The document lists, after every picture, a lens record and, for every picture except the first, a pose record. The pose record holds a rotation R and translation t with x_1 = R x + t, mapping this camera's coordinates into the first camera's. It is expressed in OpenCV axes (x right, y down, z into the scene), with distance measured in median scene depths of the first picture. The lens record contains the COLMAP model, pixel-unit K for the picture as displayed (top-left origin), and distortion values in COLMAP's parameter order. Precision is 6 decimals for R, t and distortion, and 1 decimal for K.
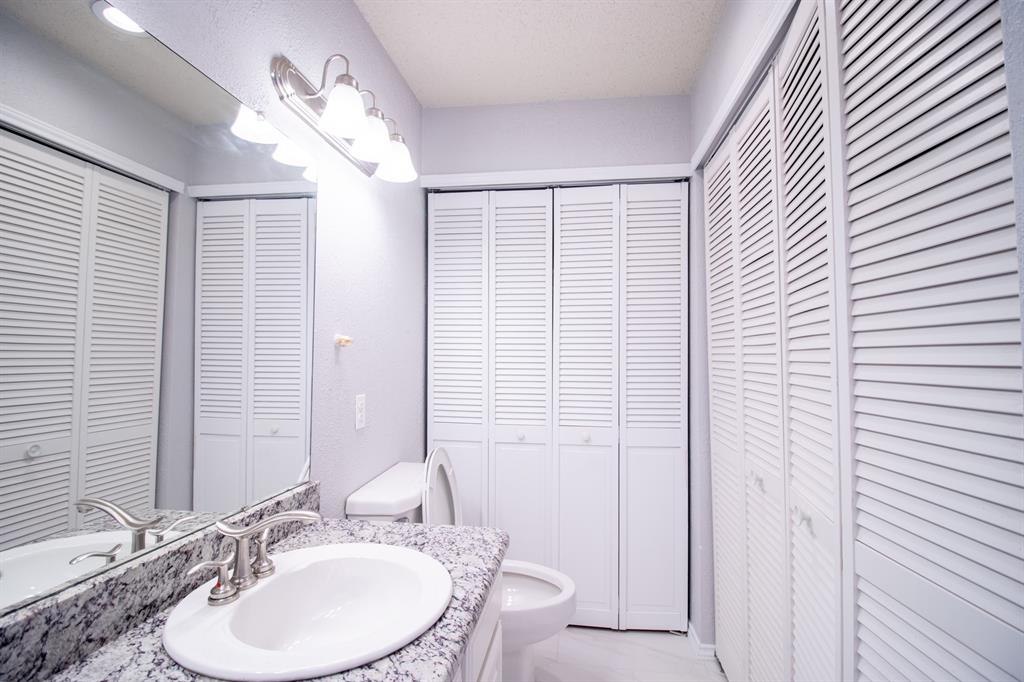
lens RADIAL K [[488.2, 0, 520.2], [0, 488.2, 340.4], [0, 0, 1]] dist [-0.012304, -0.000840]
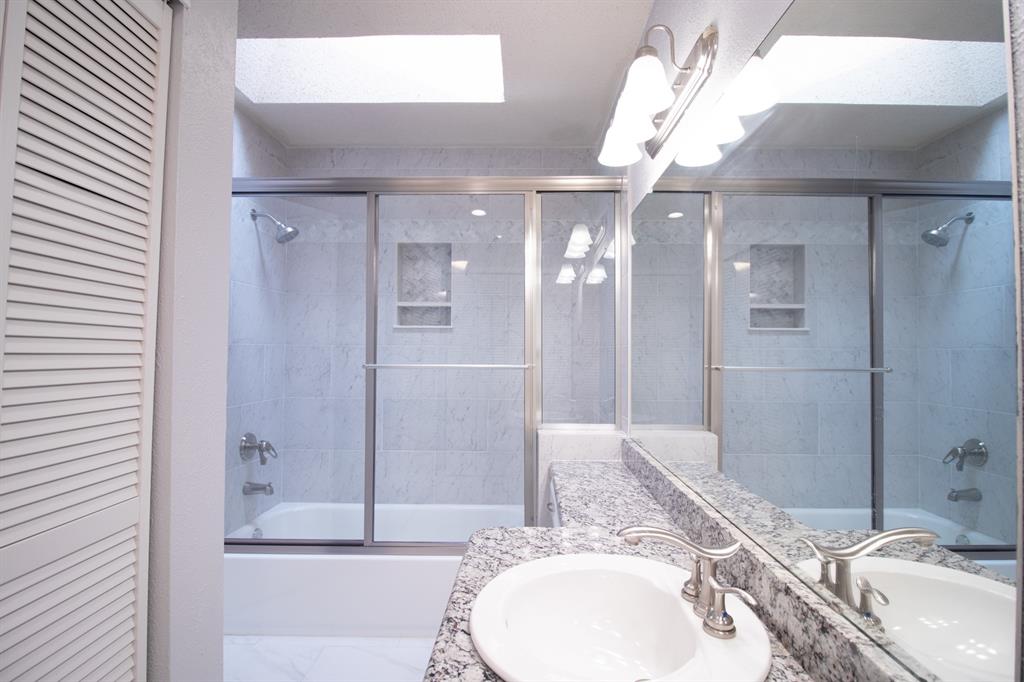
lens RADIAL K [[488.2, 0, 520.2], [0, 488.2, 340.4], [0, 0, 1]] dist [-0.012304, -0.000840]
pose [[-0.993030, -0.006434, -0.117685, -0.124317], [0.000708, 0.998165, -0.060543, 0.062123], [0.117859, -0.060204, -0.991204, 1.899933]]
